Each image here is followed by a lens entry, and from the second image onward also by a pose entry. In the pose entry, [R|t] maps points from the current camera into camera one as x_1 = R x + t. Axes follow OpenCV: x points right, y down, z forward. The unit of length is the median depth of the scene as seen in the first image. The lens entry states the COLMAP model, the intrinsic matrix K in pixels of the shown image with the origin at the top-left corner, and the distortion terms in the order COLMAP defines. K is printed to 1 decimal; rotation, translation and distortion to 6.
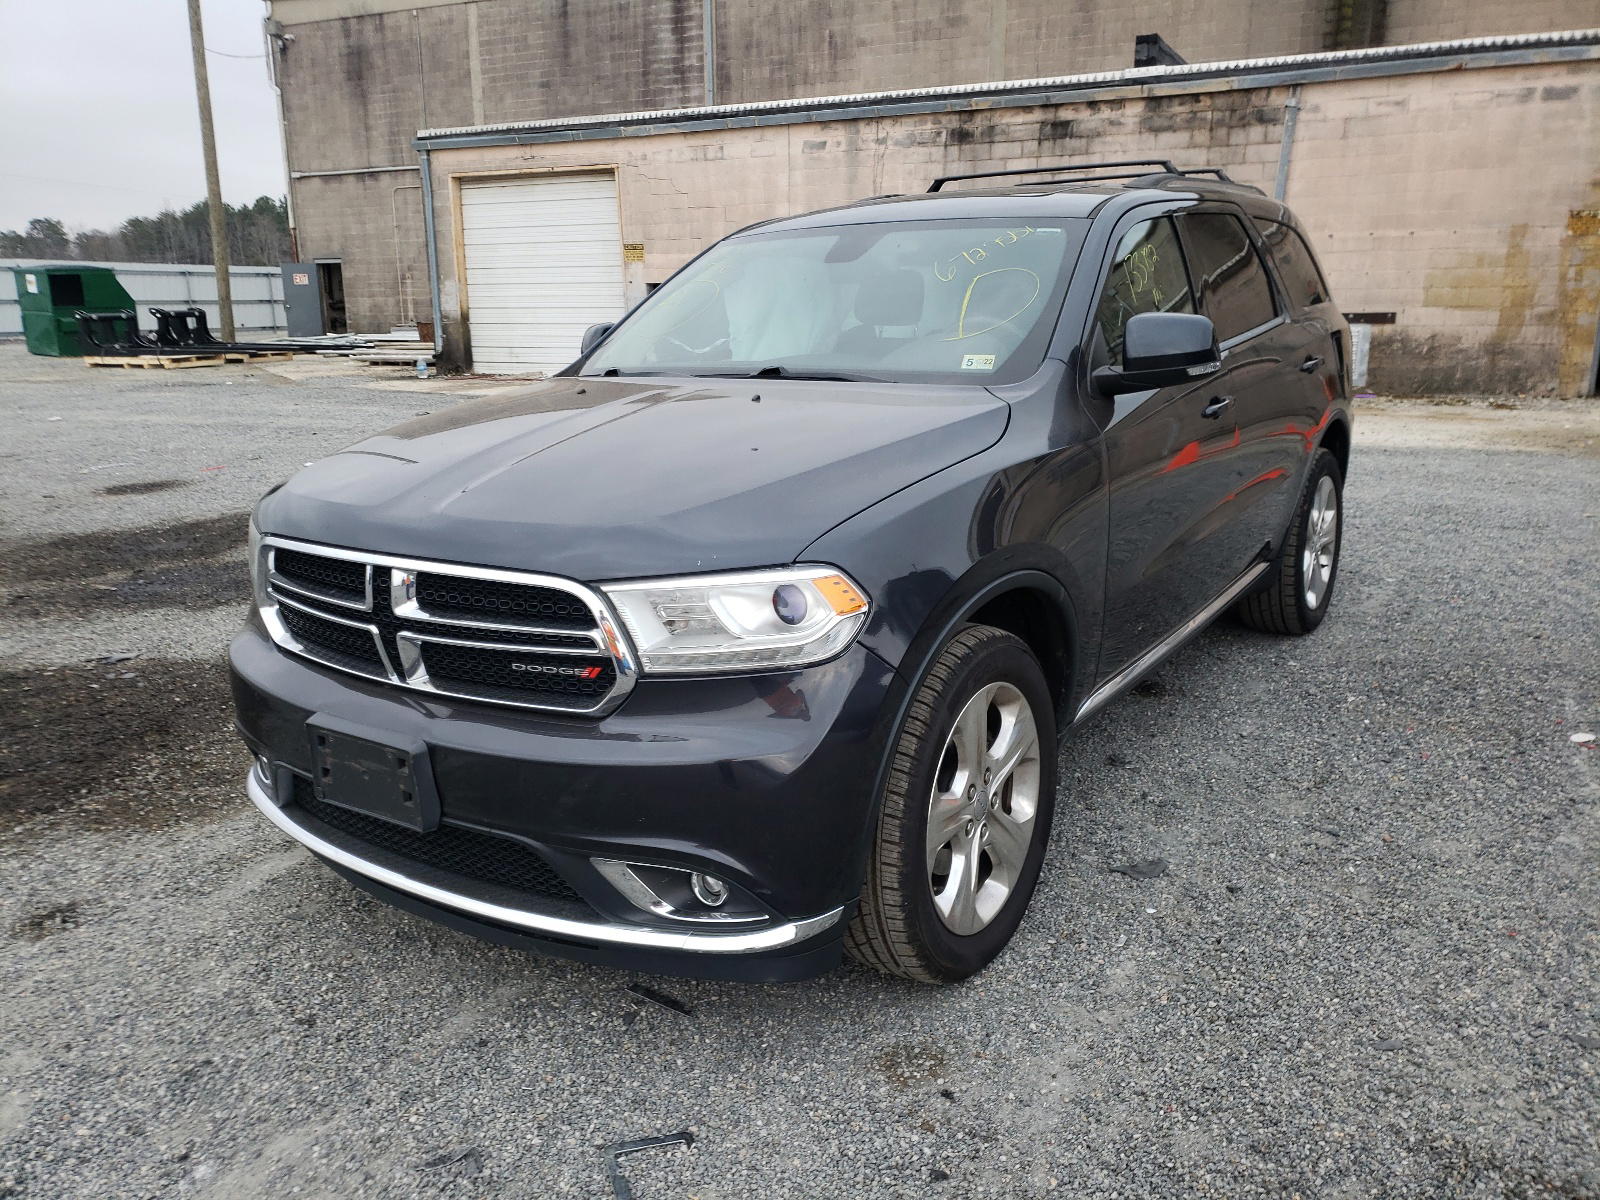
lens RADIAL K [[1166.1, 0, 794.0], [0, 1166.1, 599.4], [0, 0, 1]] dist [0.002895, 0.004270]
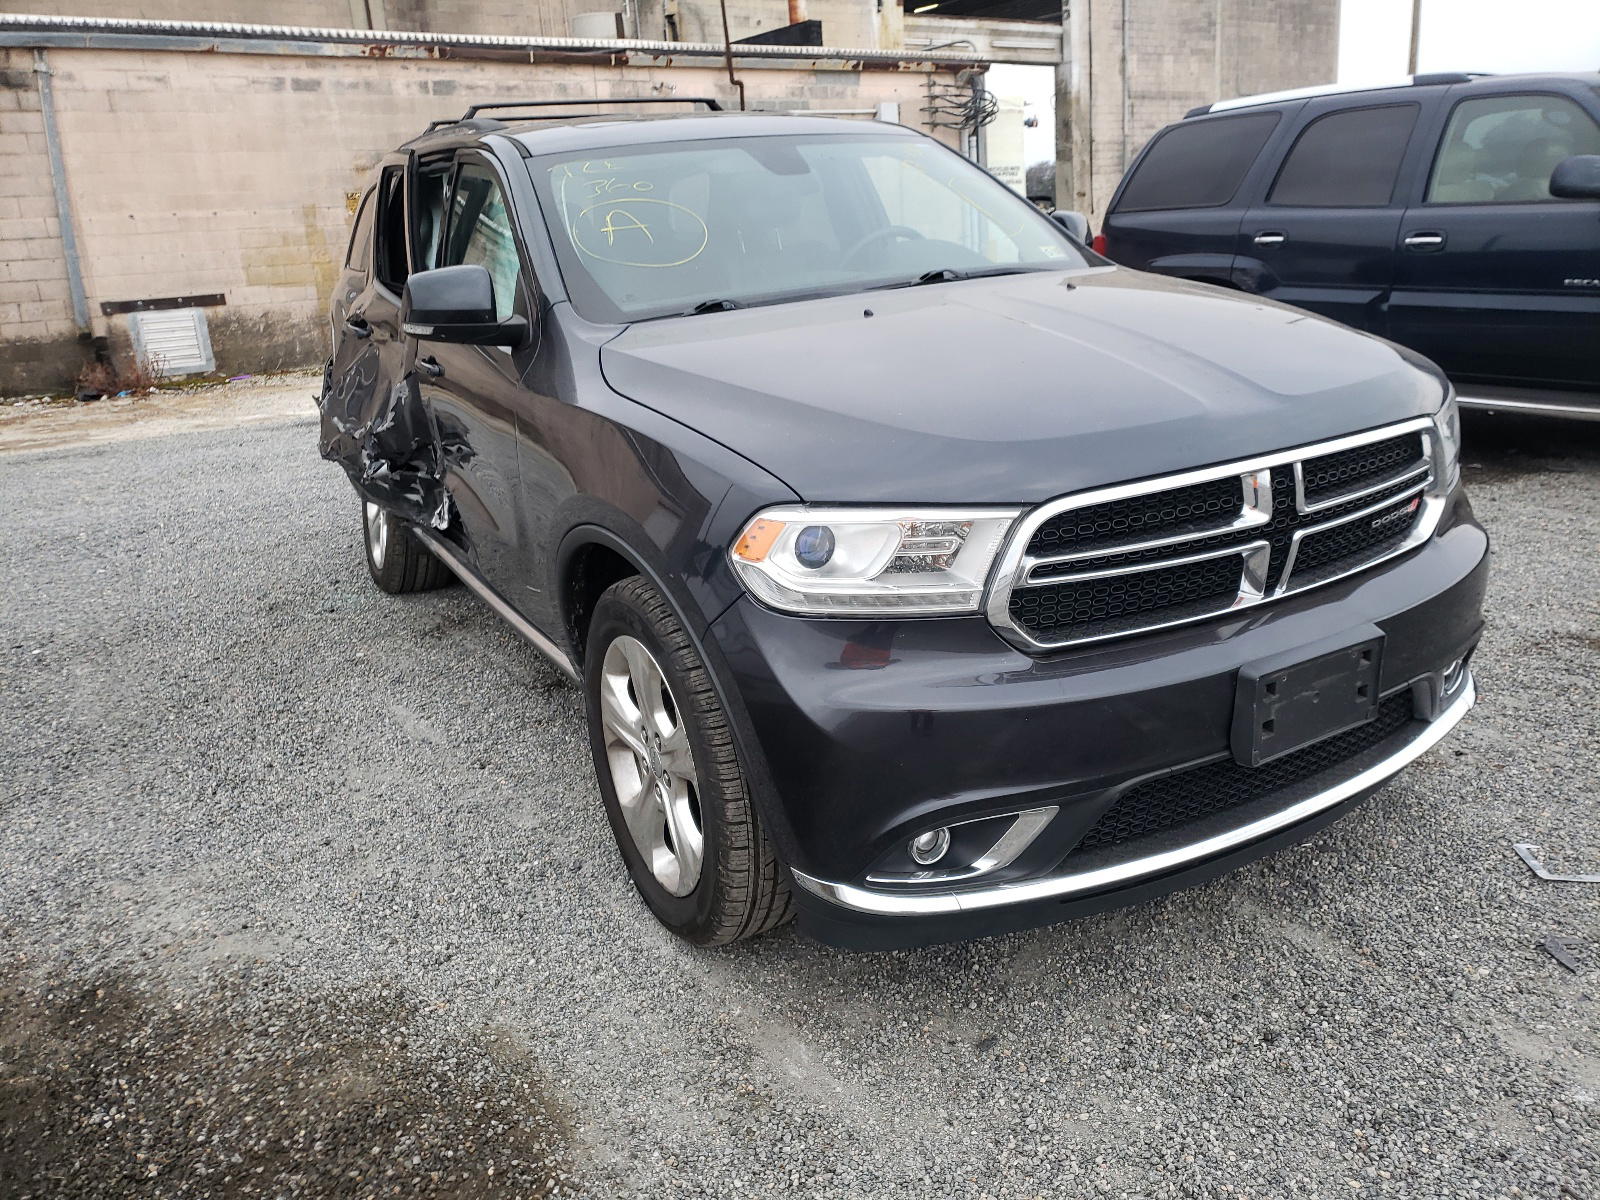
lens RADIAL K [[1166.1, 0, 794.0], [0, 1166.1, 599.4], [0, 0, 1]] dist [0.002895, 0.004270]
pose [[0.482262, -0.275126, 0.831703, -0.157625], [0.272458, 0.949423, 0.156084, -0.020770], [-0.832580, 0.151331, 0.532831, 0.104769]]
